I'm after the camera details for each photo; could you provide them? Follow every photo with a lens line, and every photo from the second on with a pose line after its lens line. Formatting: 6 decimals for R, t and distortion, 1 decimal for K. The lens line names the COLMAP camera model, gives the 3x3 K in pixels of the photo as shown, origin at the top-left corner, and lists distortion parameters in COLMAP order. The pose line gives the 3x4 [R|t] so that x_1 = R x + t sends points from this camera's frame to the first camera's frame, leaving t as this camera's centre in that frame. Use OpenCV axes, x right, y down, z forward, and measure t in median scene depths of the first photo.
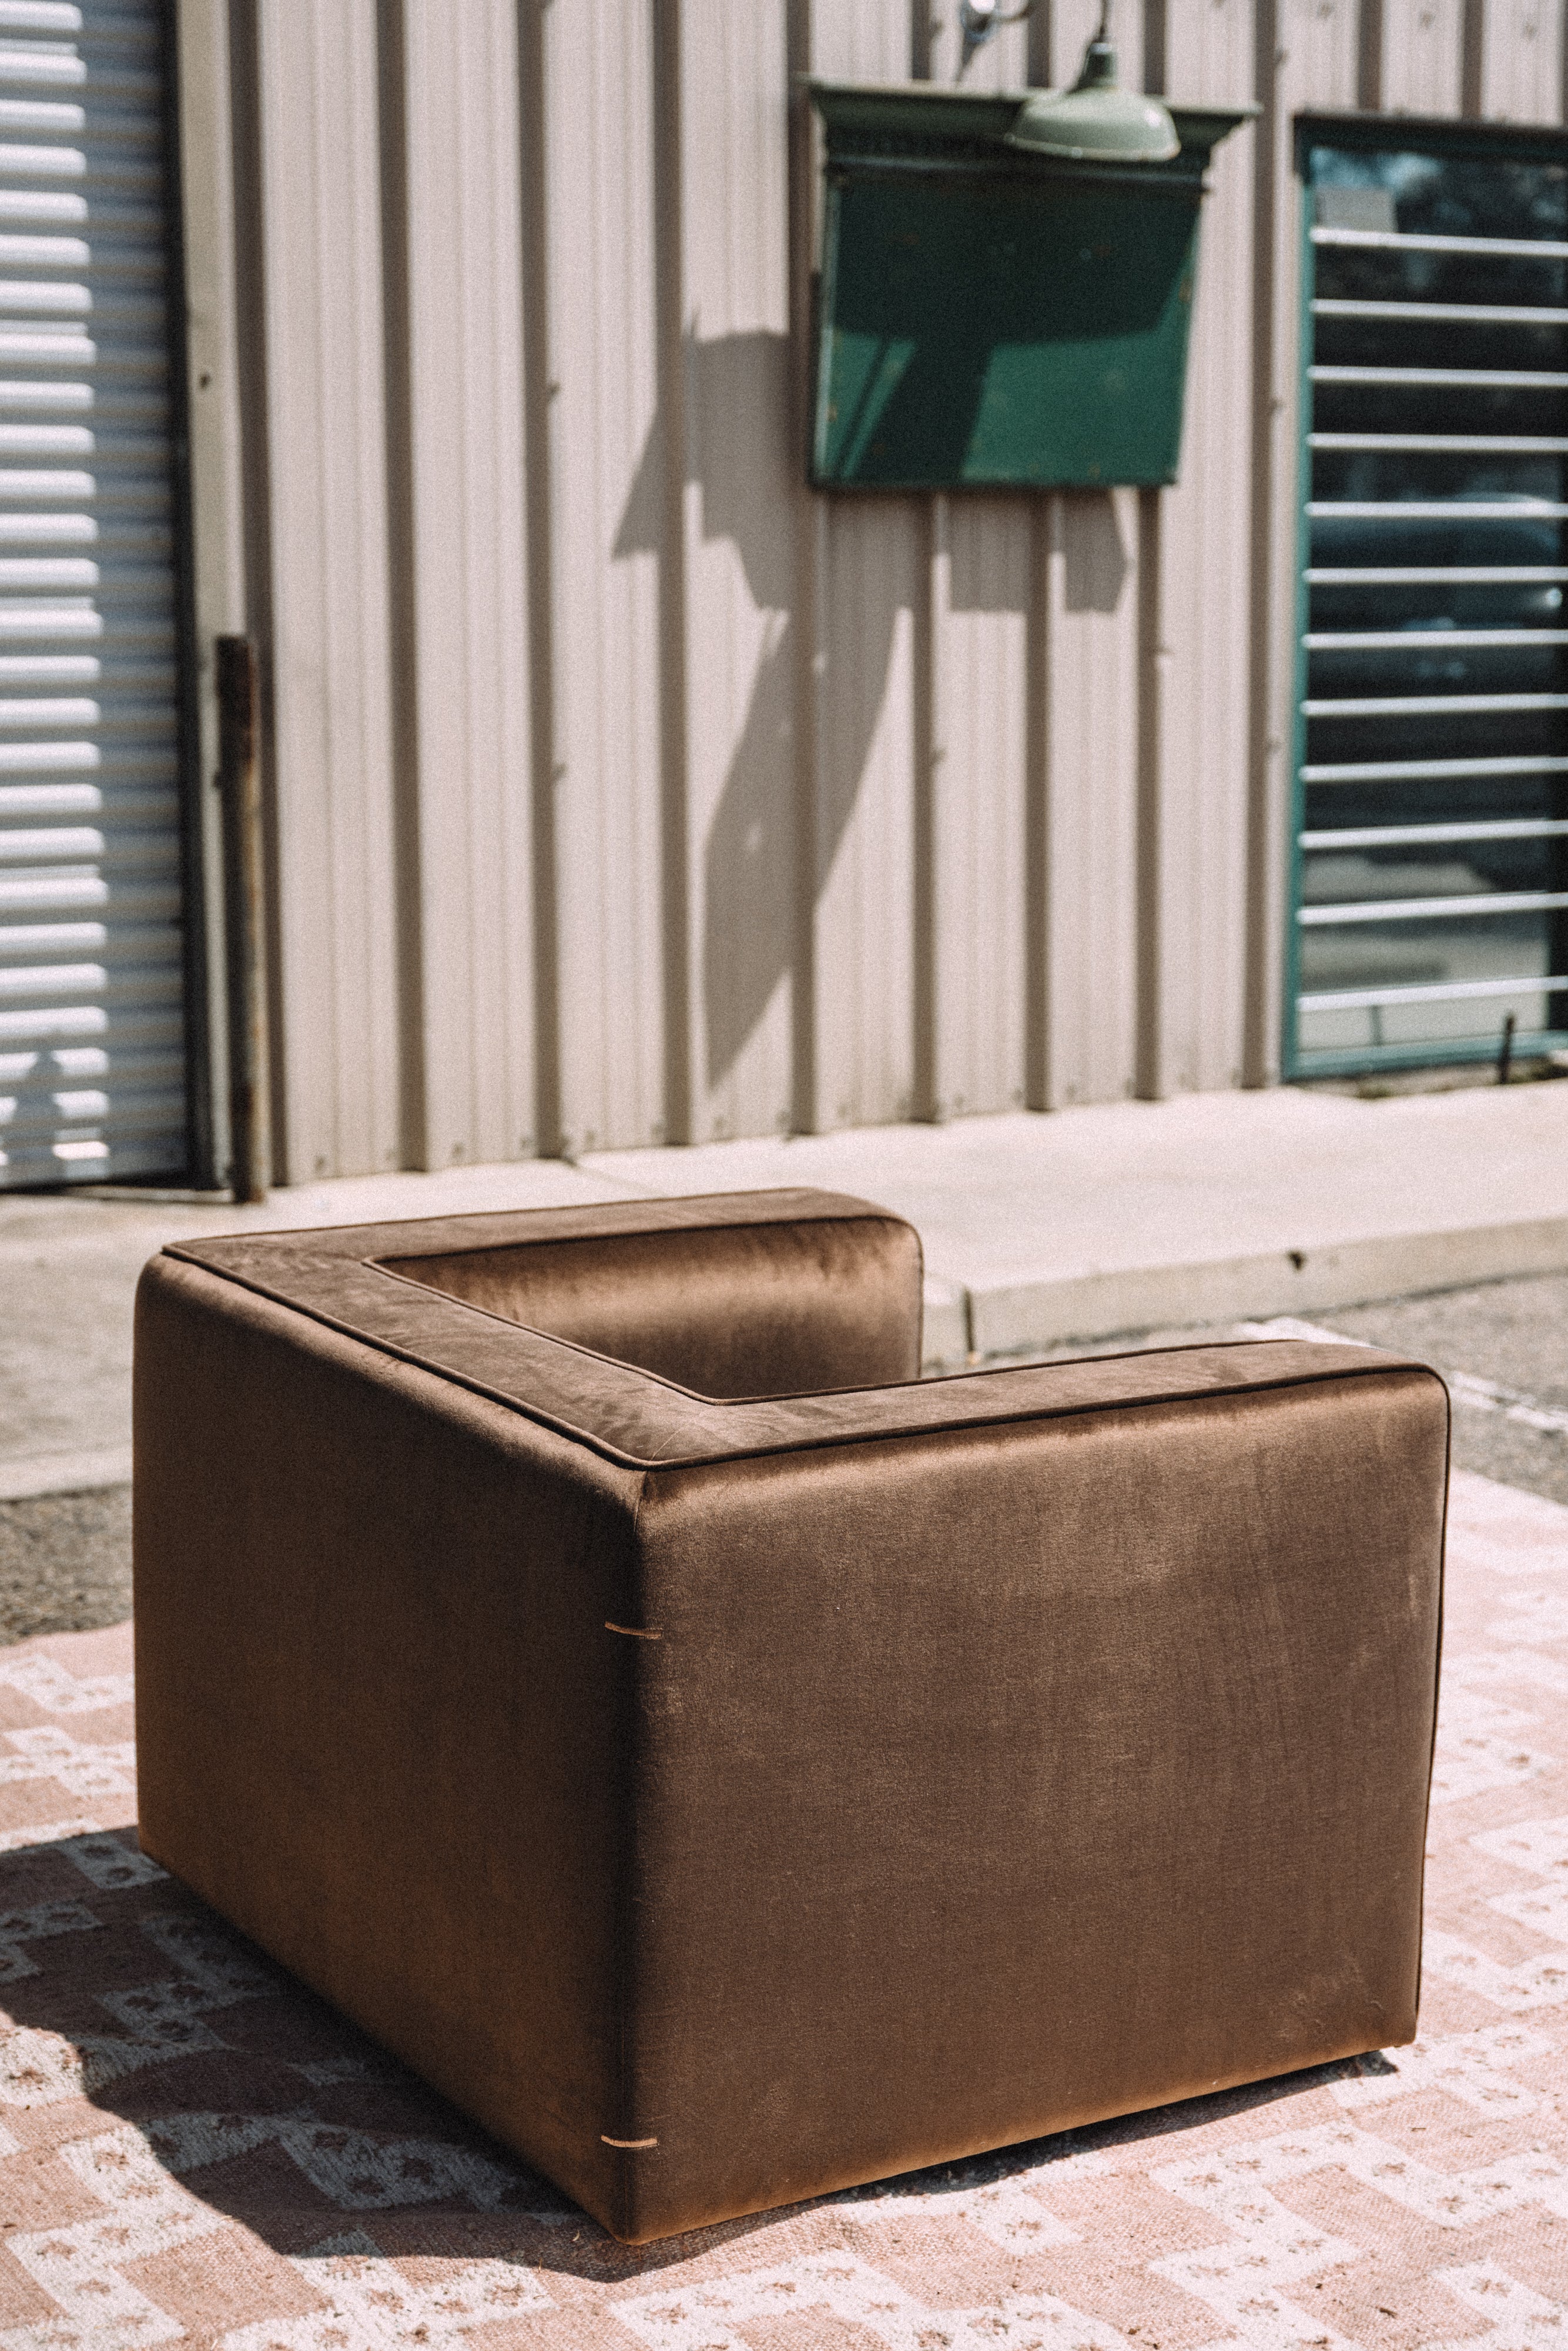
lens RADIAL K [[3643.2, 0, 784.0], [0, 3643.2, 1175.5], [0, 0, 1]] dist [0.006043, 0.028517]
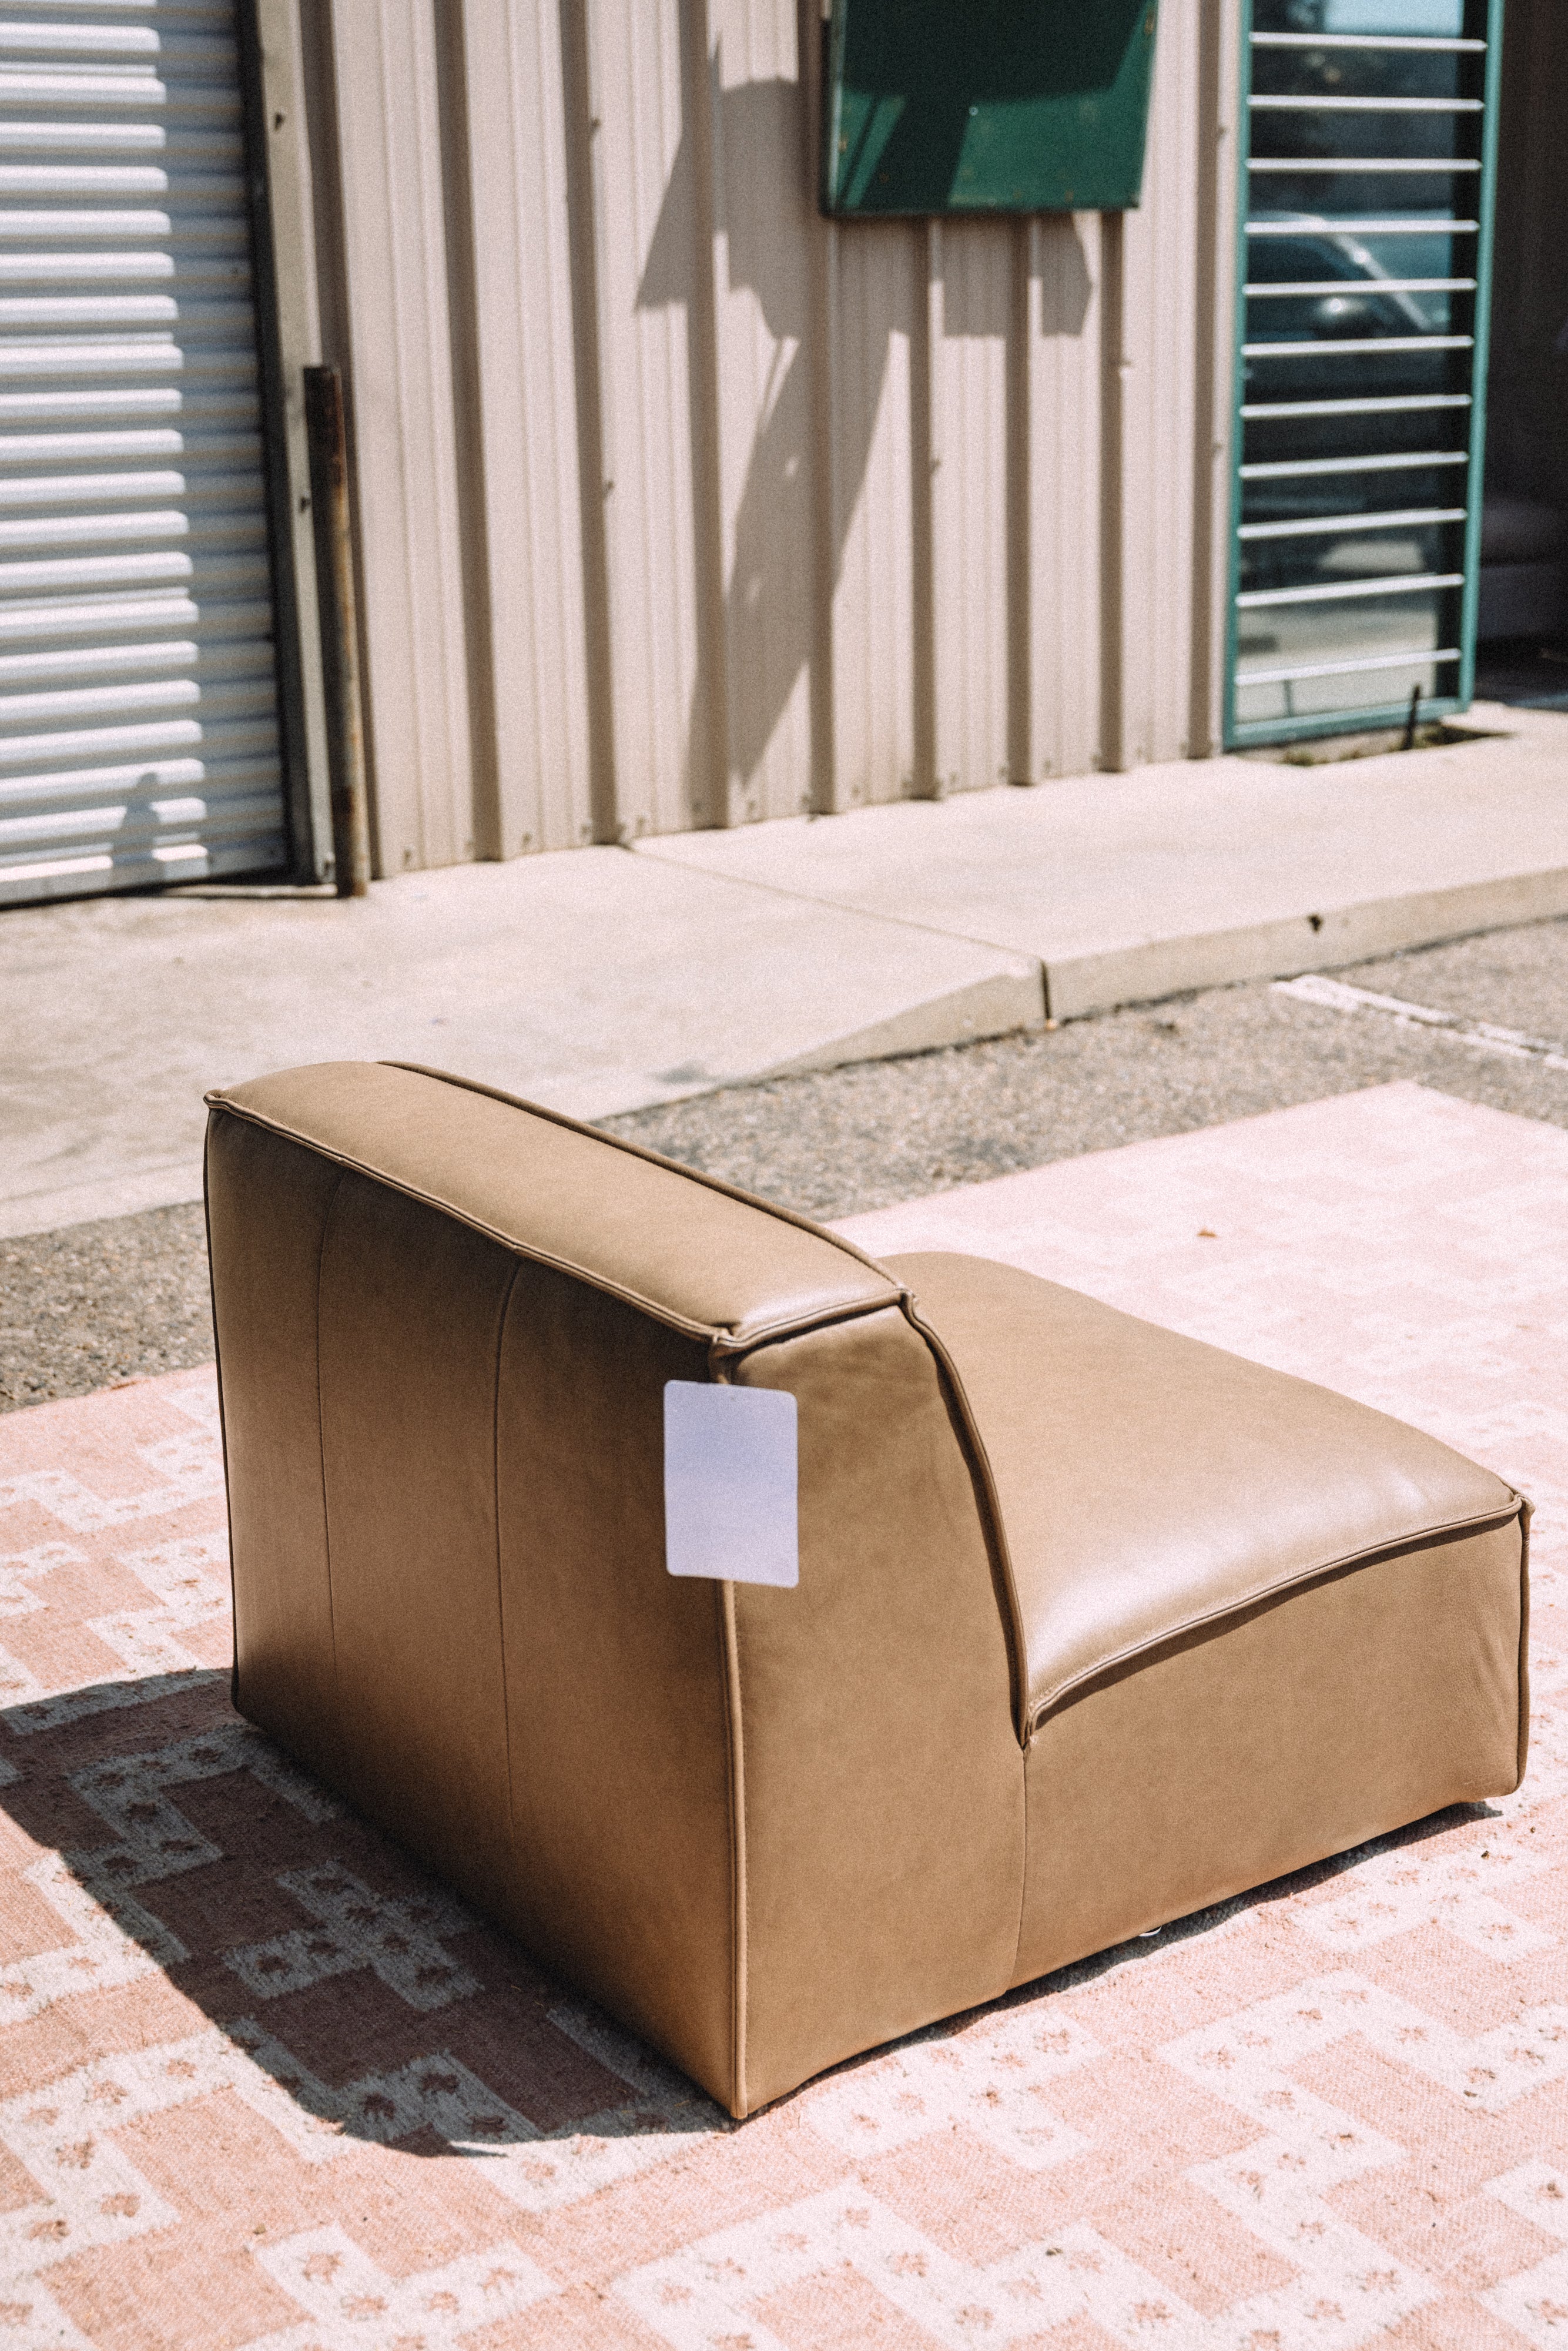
lens RADIAL K [[3025.7, 0, 784.0], [0, 3025.7, 1175.5], [0, 0, 1]] dist [-0.006966, 0.020518]
pose [[0.996877, -0.036979, 0.069773, -0.079369], [0.028246, 0.992099, 0.122237, -0.015811], [-0.073742, -0.119885, 0.990045, 0.076269]]
